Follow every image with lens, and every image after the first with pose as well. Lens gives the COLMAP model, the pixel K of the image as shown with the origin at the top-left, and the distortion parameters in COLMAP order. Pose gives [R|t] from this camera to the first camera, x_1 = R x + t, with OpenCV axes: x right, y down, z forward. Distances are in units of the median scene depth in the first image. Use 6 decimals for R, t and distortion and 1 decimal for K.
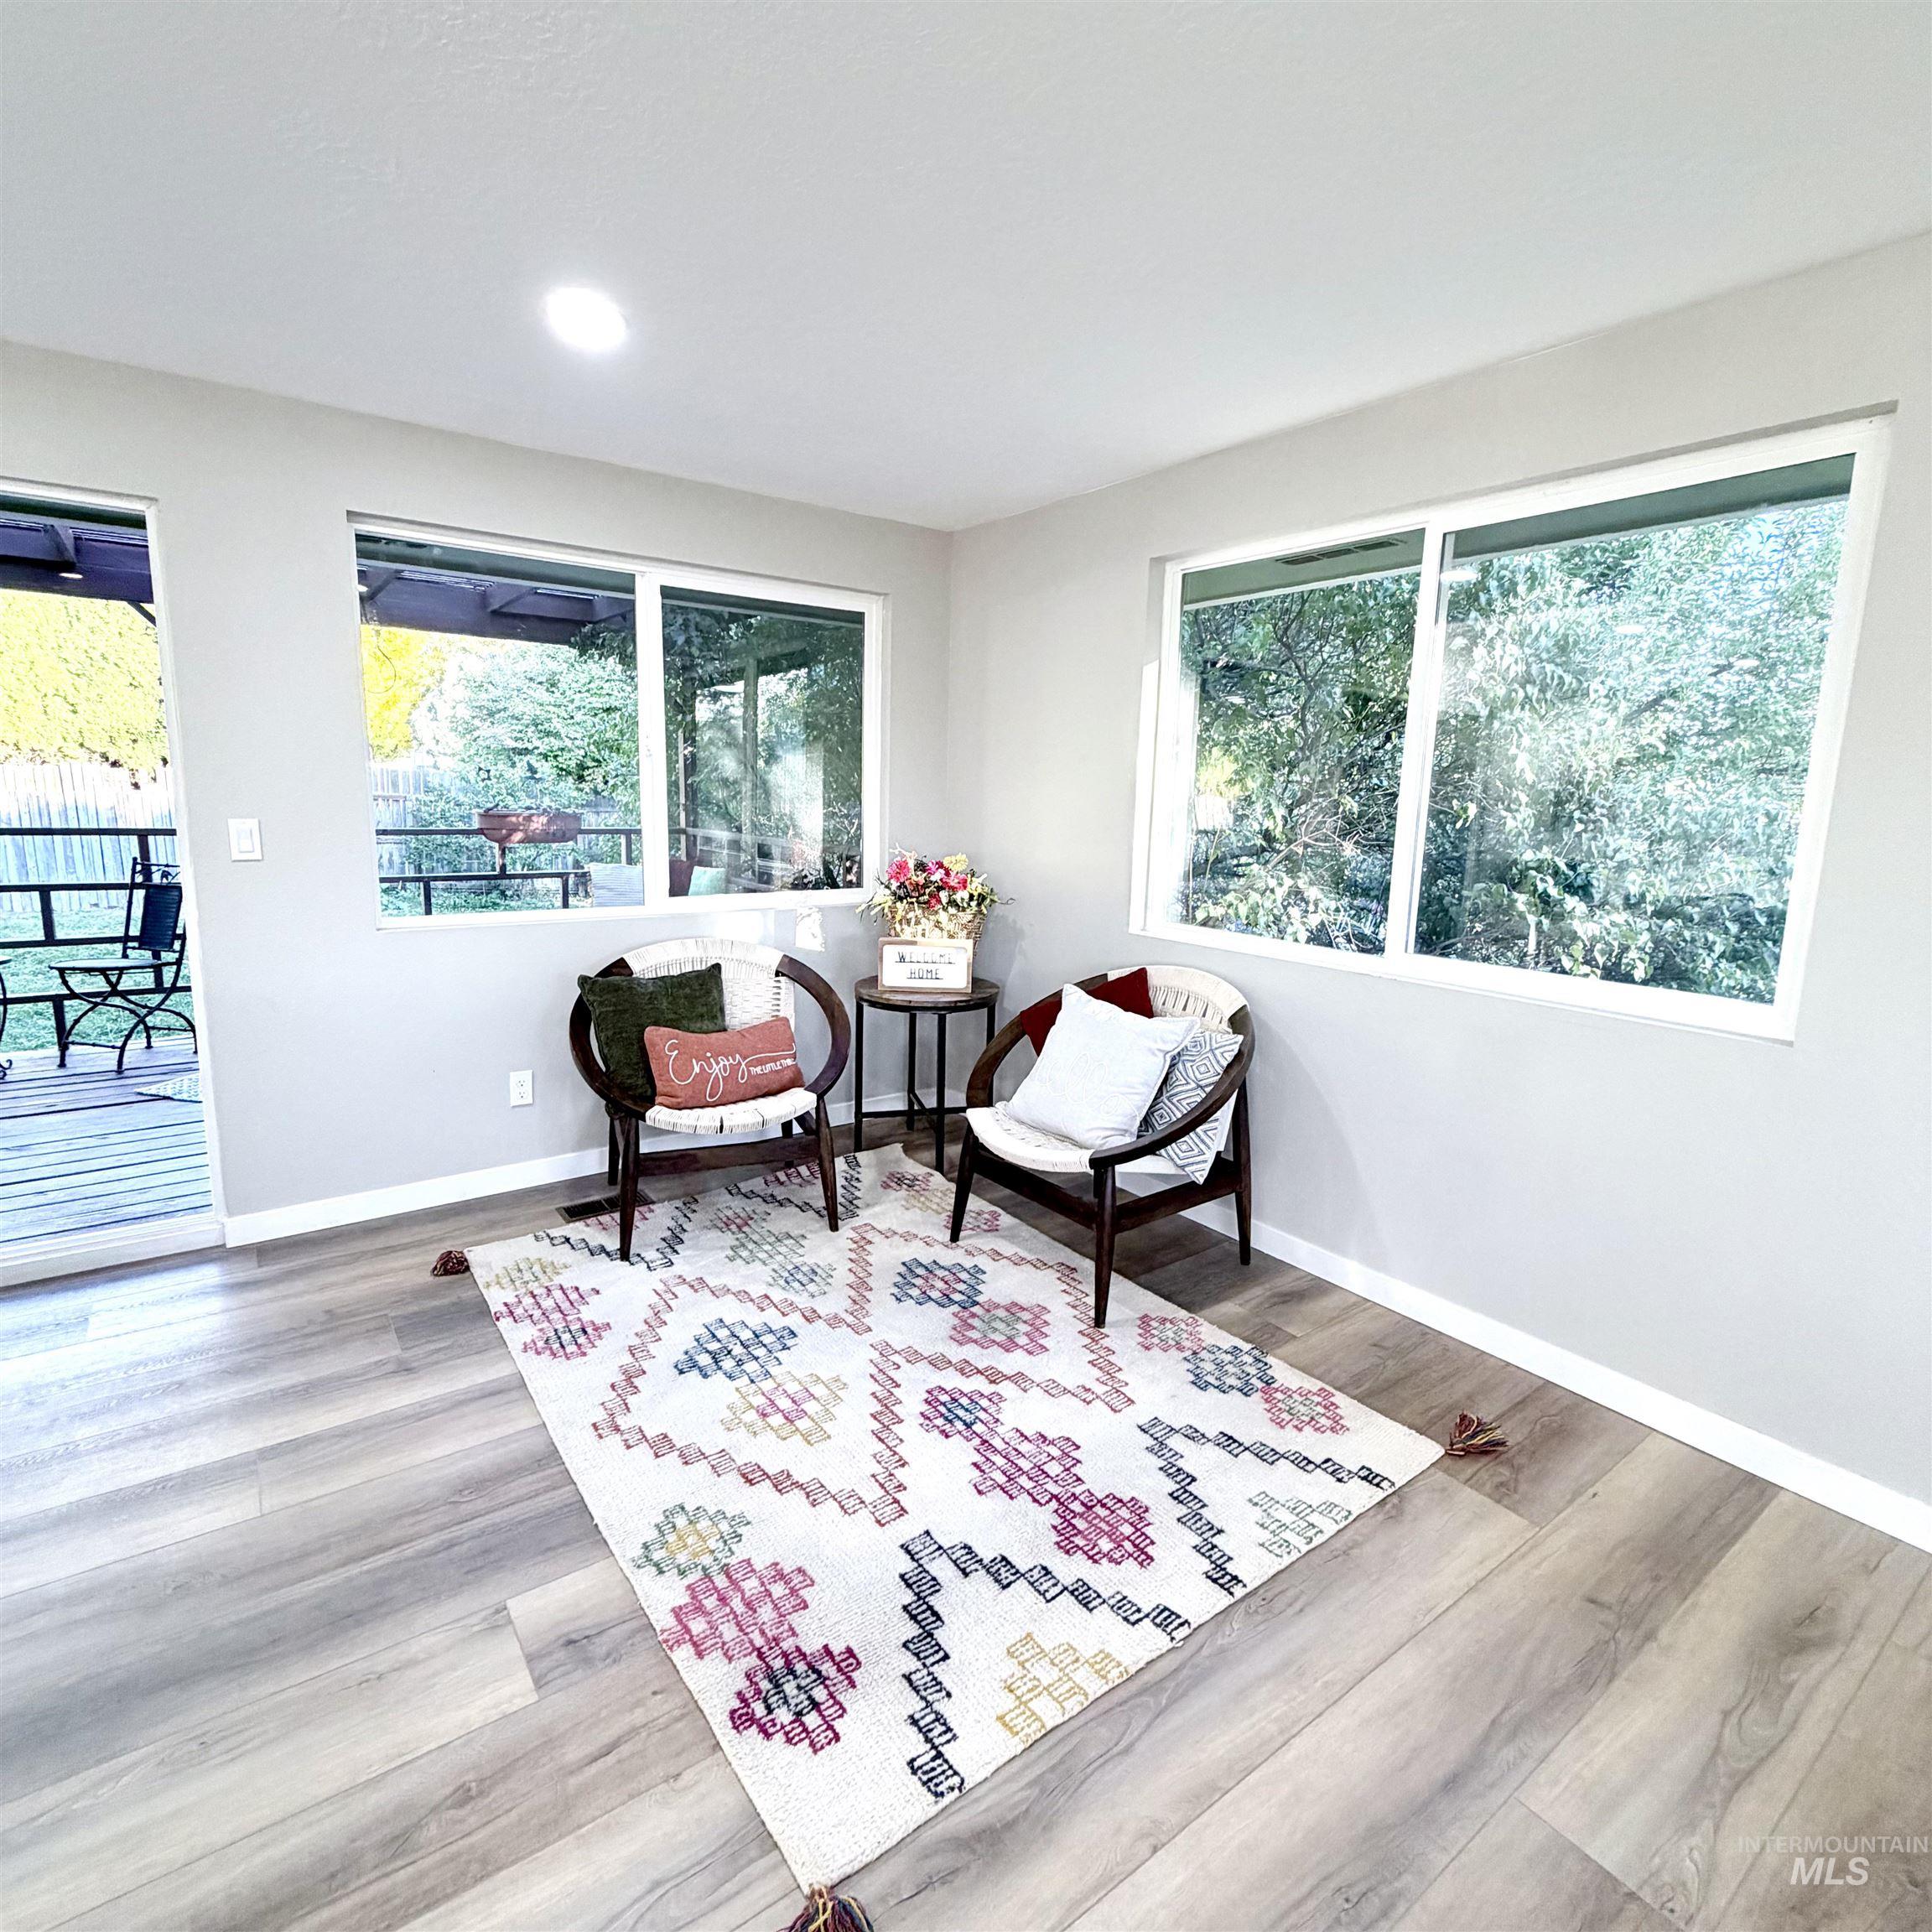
lens RADIAL K [[1027.8, 0, 966.0], [0, 1027.8, 966.0], [0, 0, 1]] dist [0.000781, 0.000228]
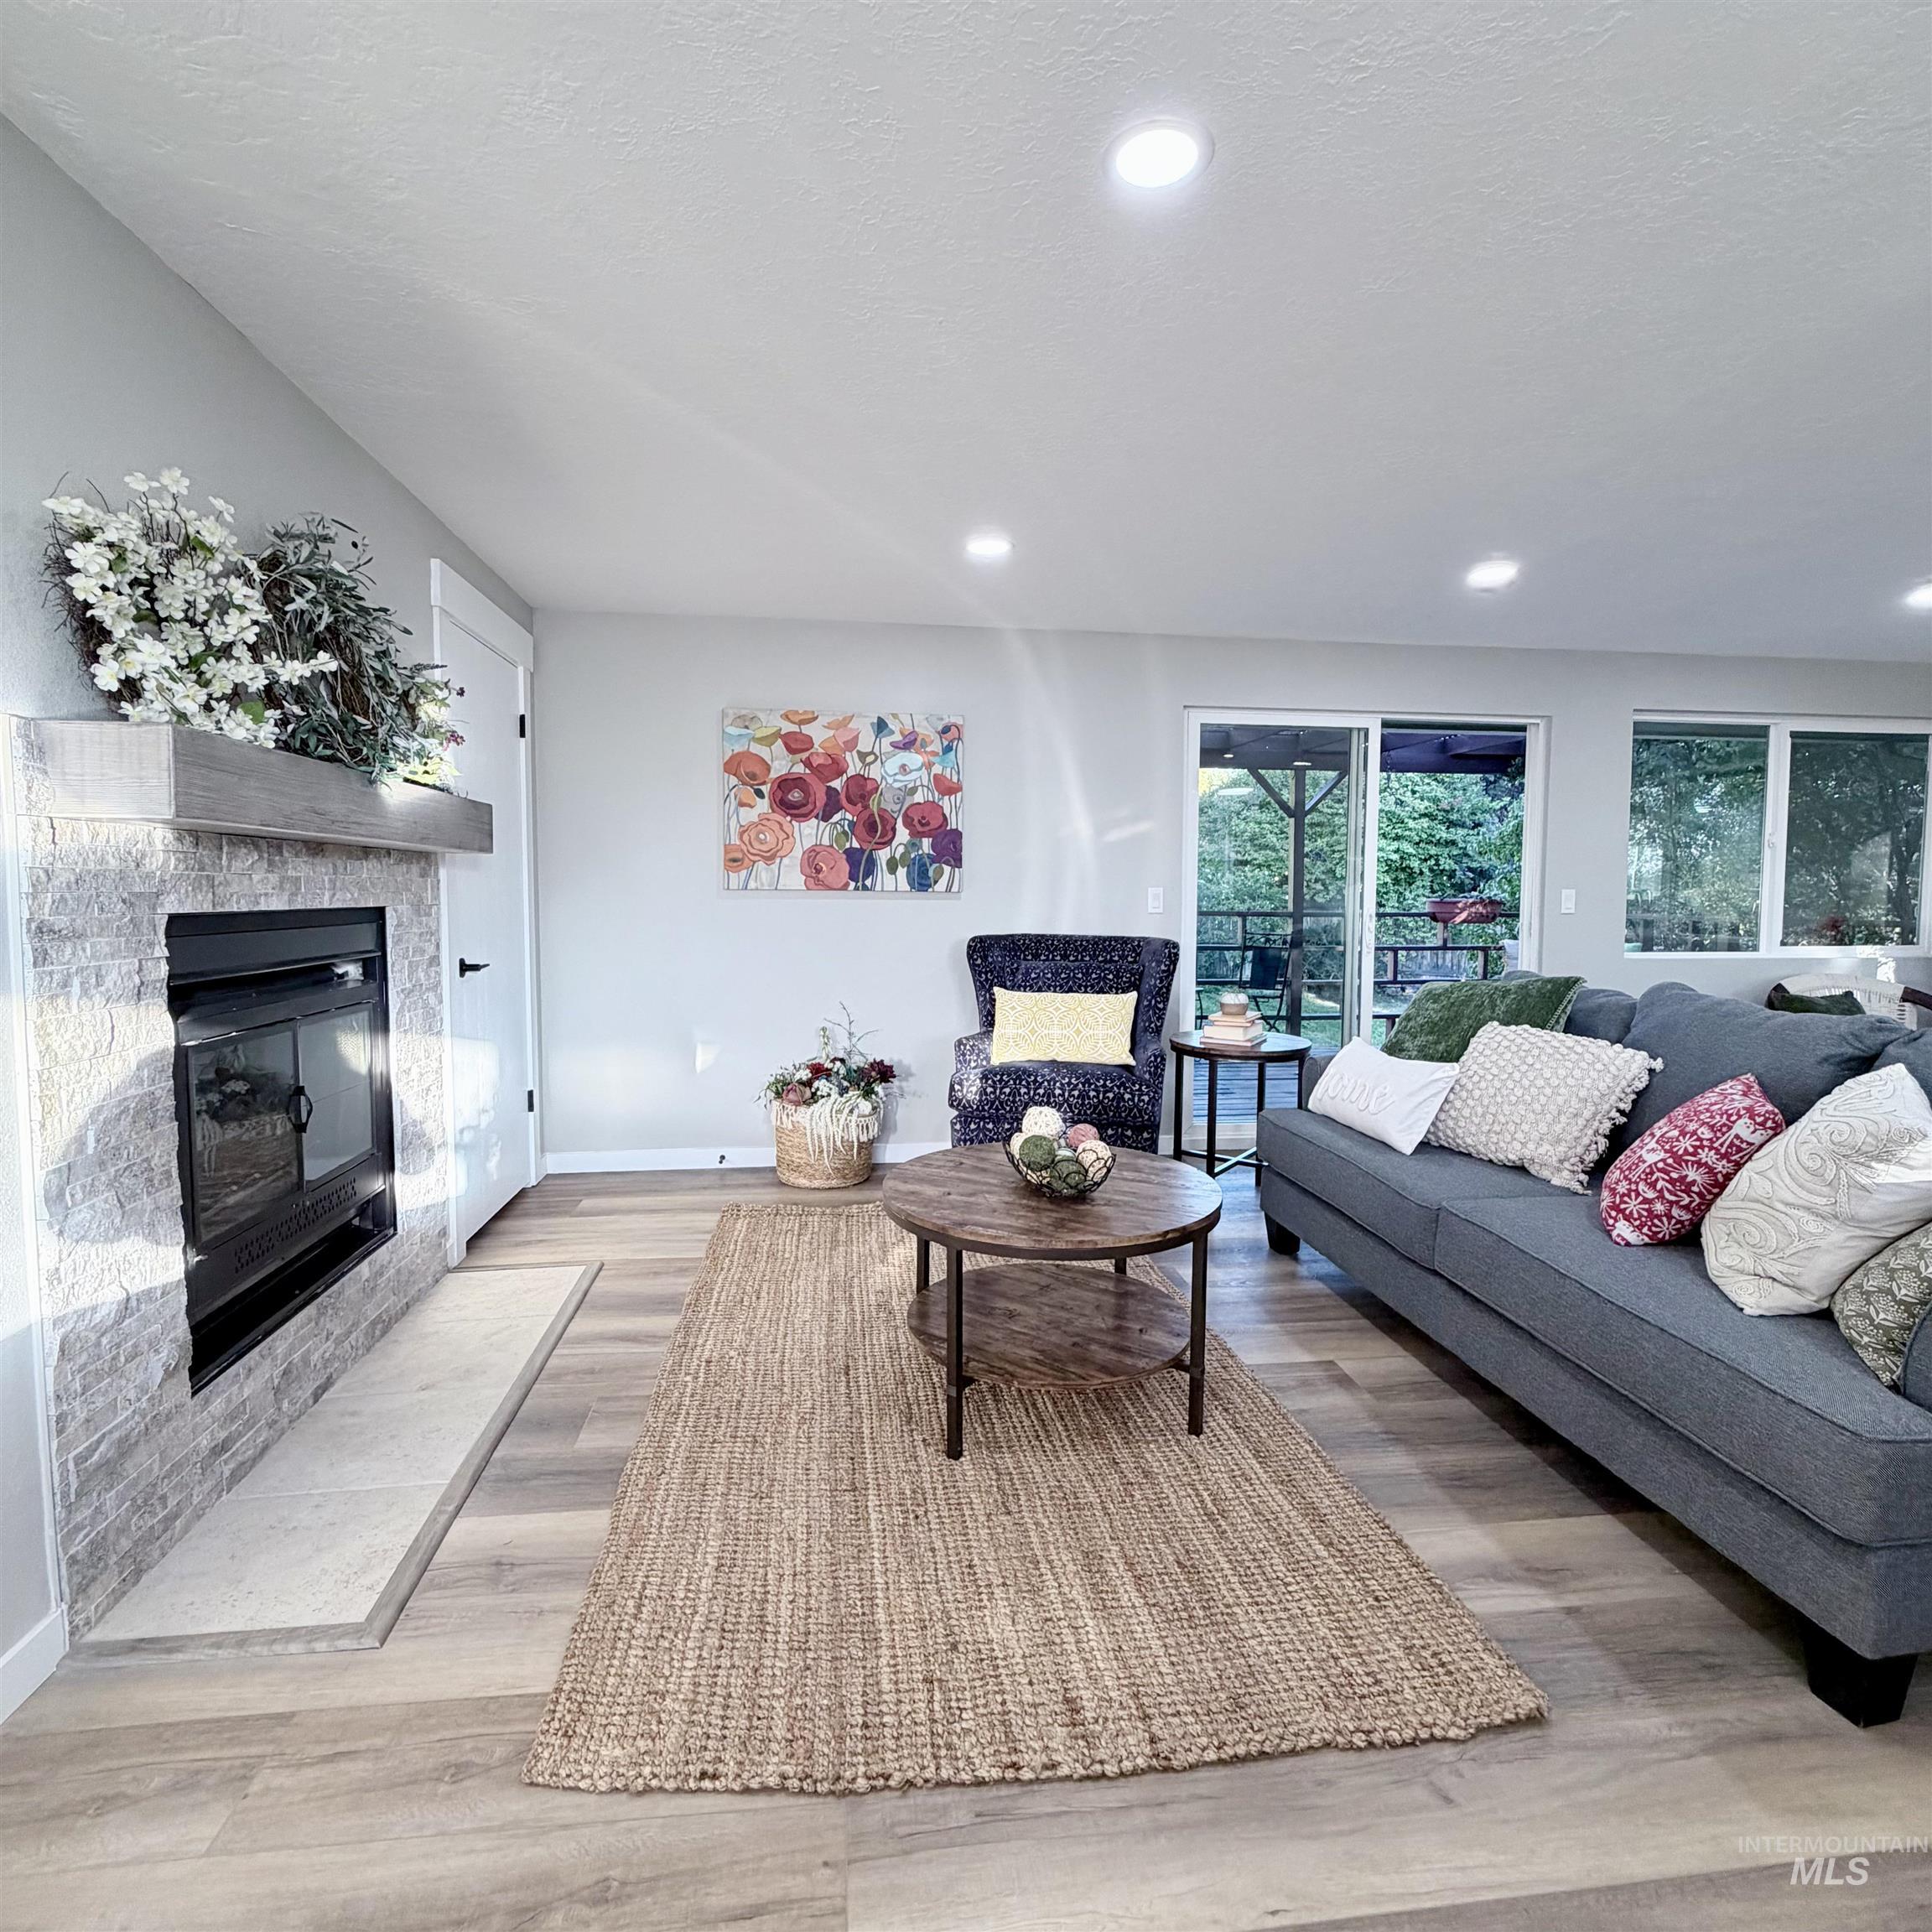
lens RADIAL K [[1027.8, 0, 966.0], [0, 1027.8, 966.0], [0, 0, 1]] dist [0.000781, 0.000228]
pose [[0.878676, 0.012130, -0.477264, -0.236052], [-0.062570, 0.993980, -0.089933, 0.061751], [0.473300, 0.108884, 0.874146, -0.296826]]
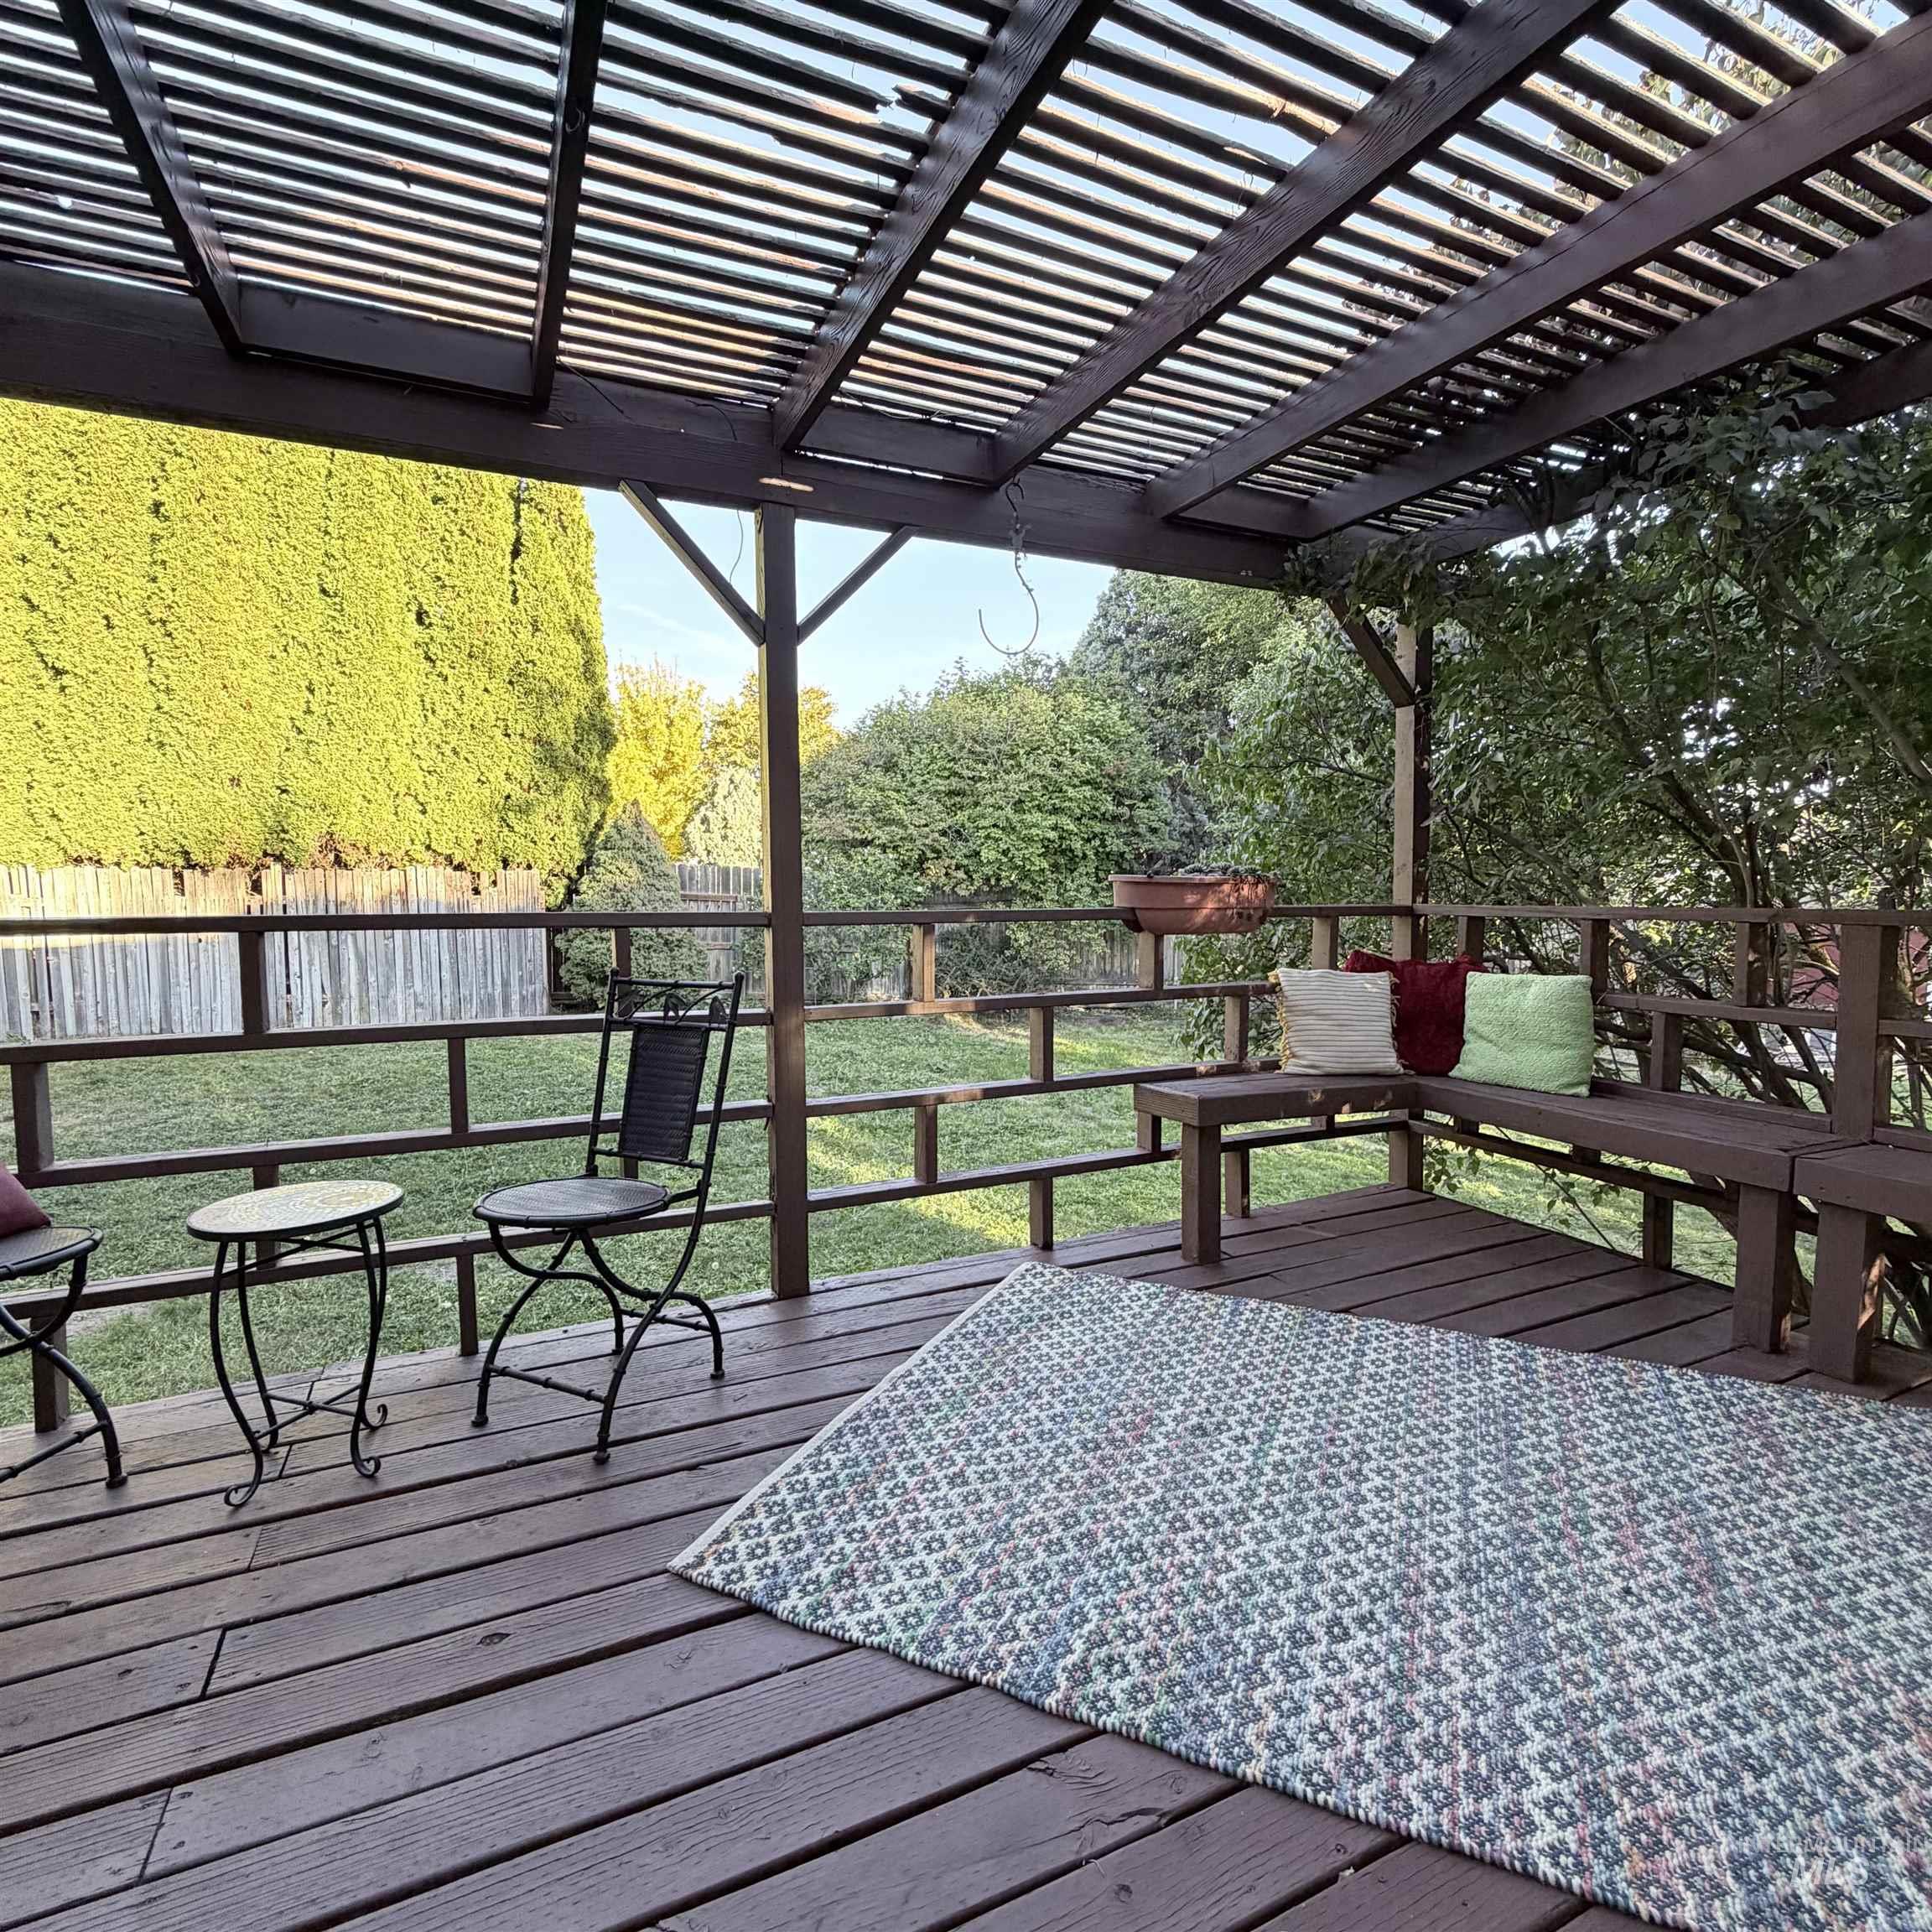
lens RADIAL K [[1019.1, 0, 966.0], [0, 1019.1, 966.0], [0, 0, 1]] dist [0.001659, -0.000165]
pose [[0.981170, -0.014703, -0.192588, -0.292951], [-0.004137, 0.995270, -0.097058, -0.032812], [0.193104, 0.096027, 0.976468, 0.293224]]
